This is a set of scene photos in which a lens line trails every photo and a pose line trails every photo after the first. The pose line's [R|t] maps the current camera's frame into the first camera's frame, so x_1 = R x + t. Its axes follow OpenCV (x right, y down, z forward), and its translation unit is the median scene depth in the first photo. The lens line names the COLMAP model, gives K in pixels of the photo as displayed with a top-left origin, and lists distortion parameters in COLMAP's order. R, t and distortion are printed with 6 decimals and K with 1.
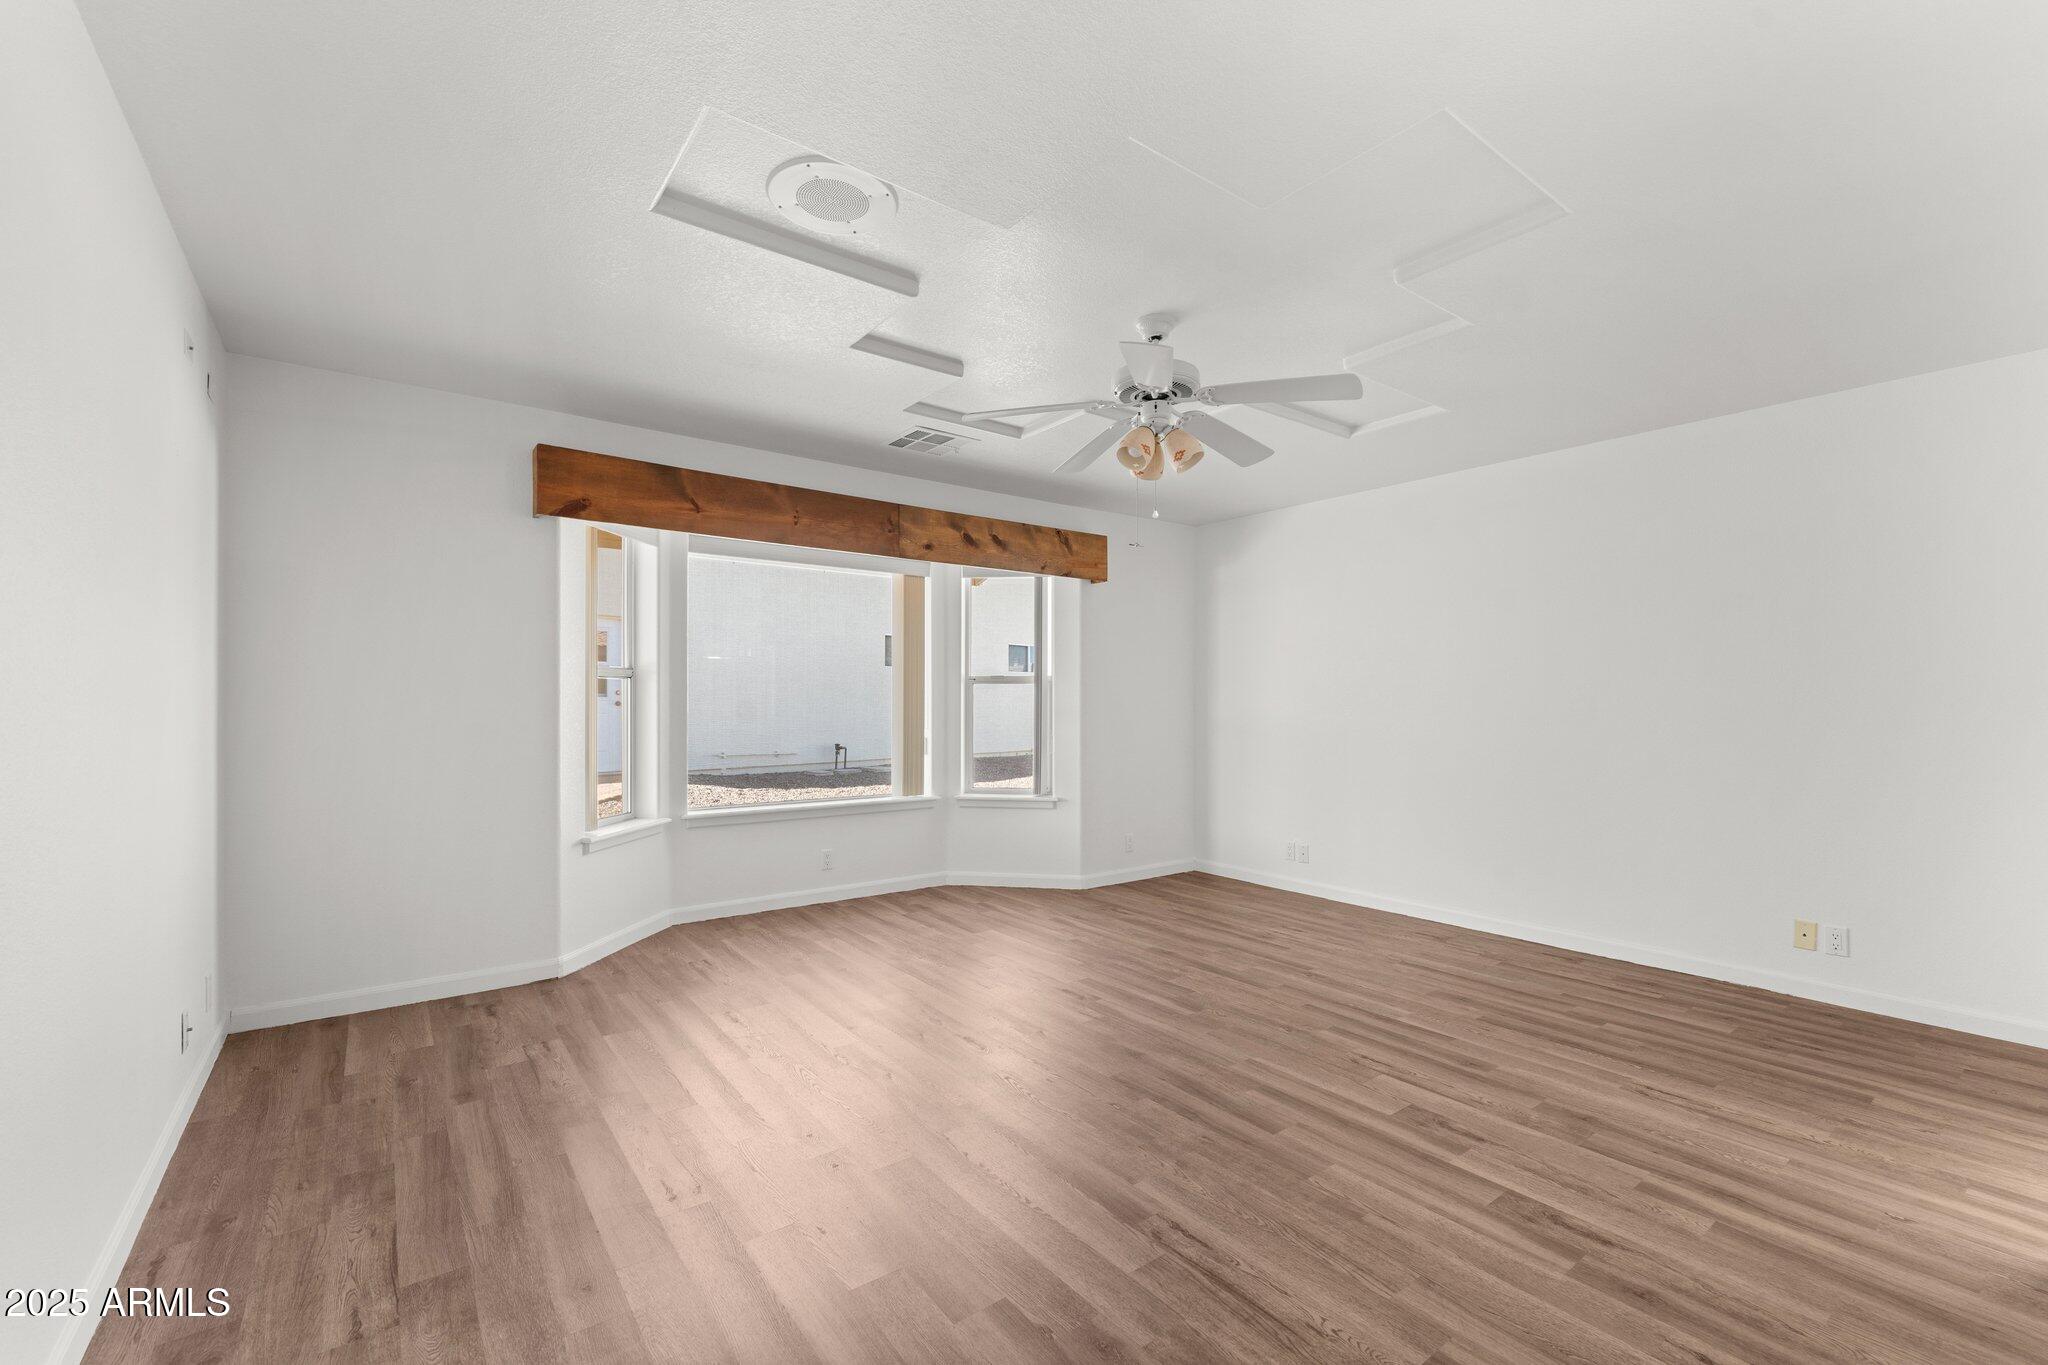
lens RADIAL K [[854.7, 0, 1037.1], [0, 854.7, 695.2], [0, 0, 1]] dist [-0.006493, 0.000222]
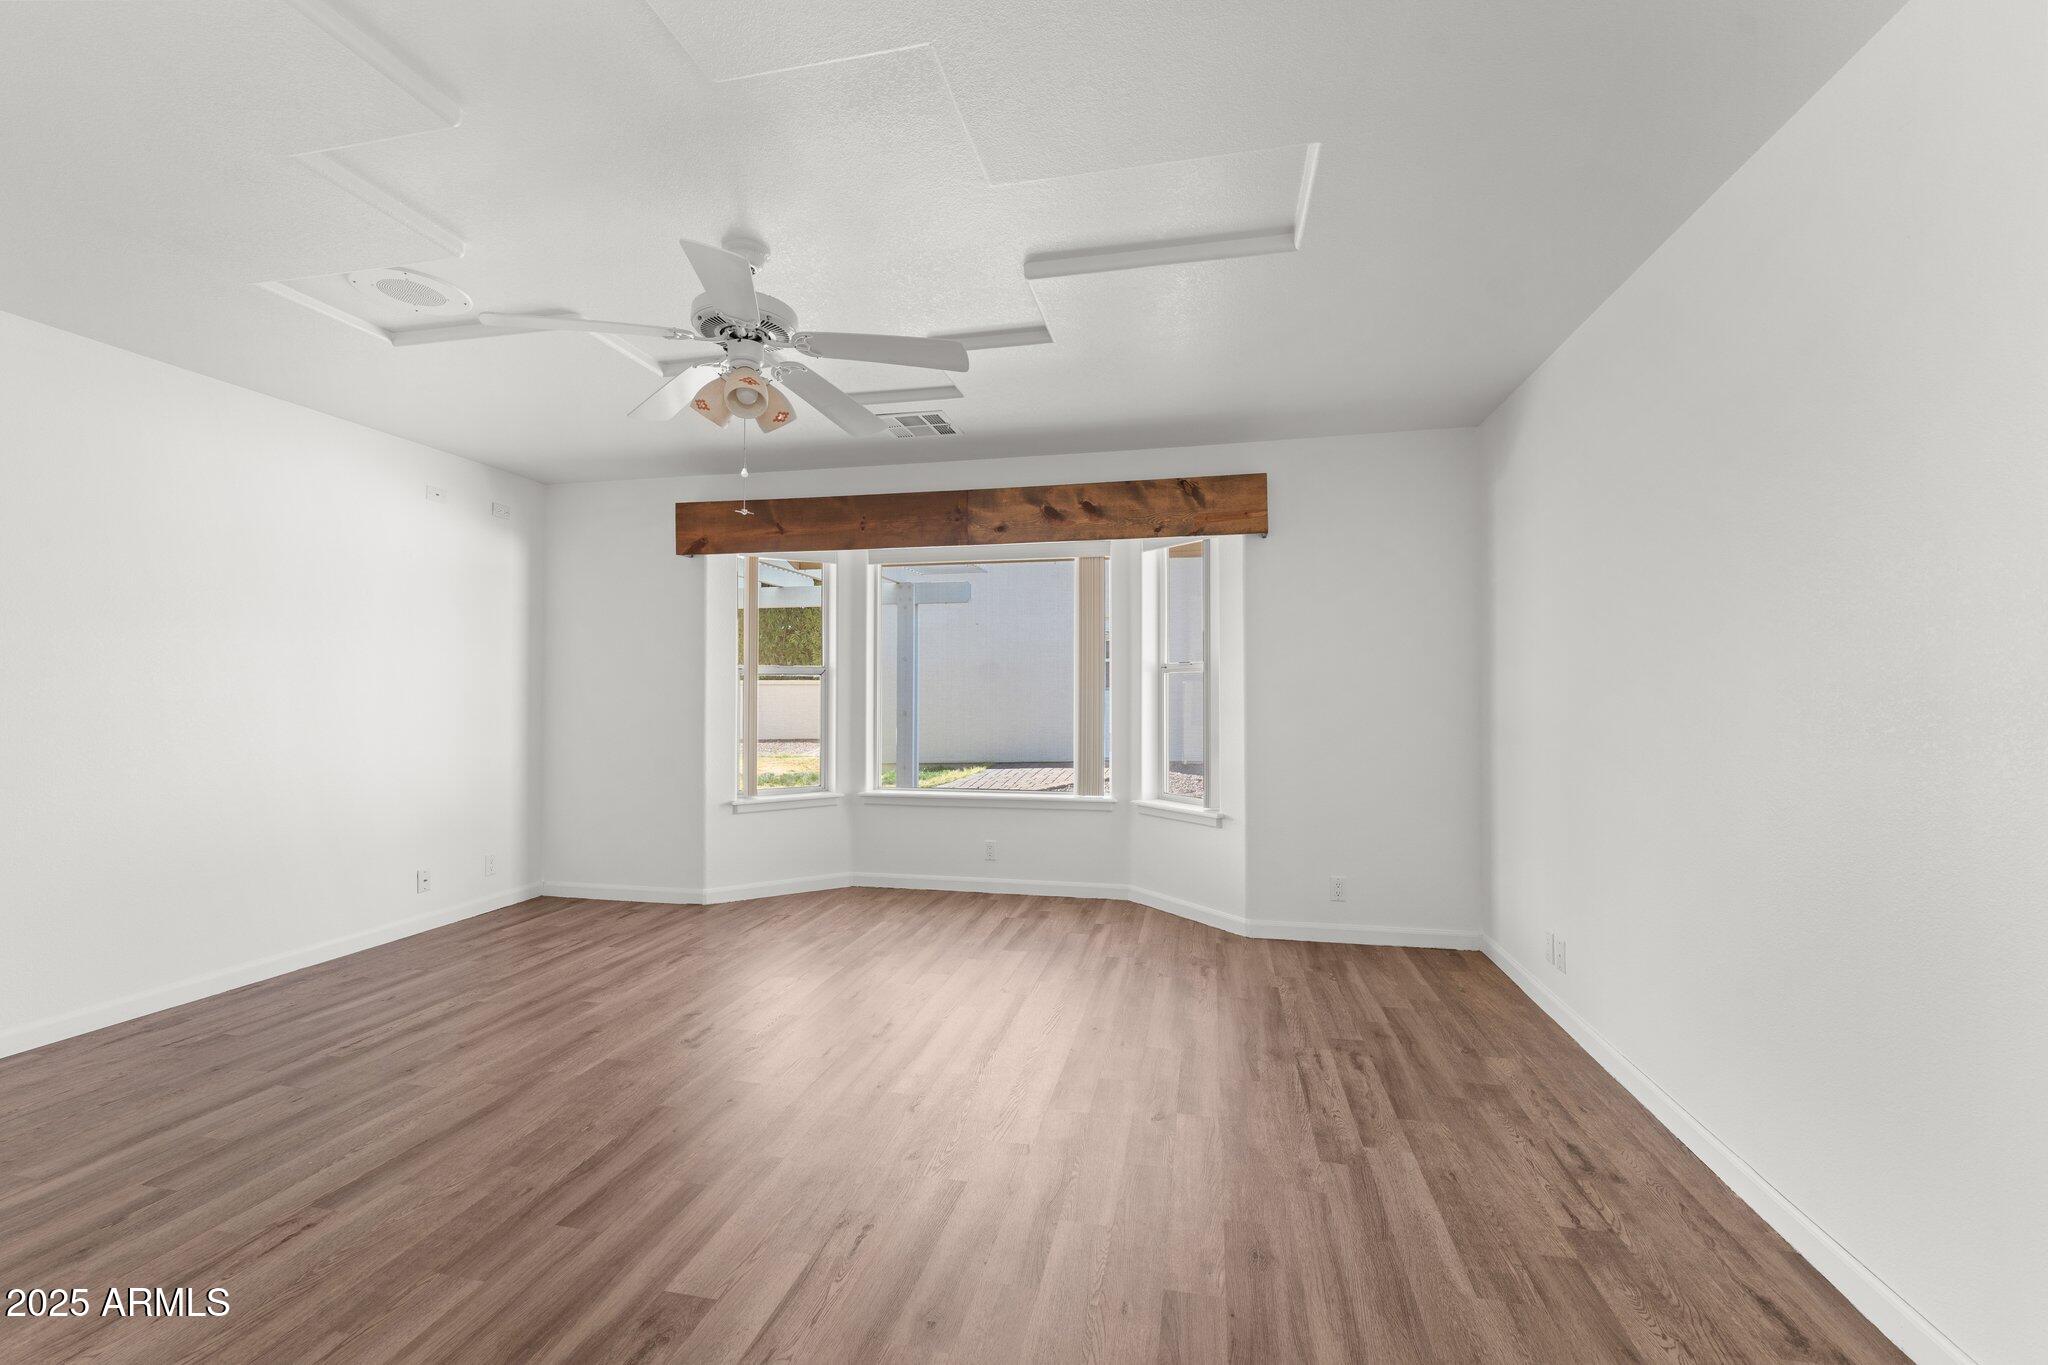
lens RADIAL K [[854.7, 0, 1025.0], [0, 854.7, 678.9], [0, 0, 1]] dist [-0.006493, 0.000222]
pose [[0.652996, -0.016795, -0.757175, 0.597790], [0.008078, 0.999852, -0.015211, 0.005871], [0.757318, 0.003817, 0.653035, 0.405588]]
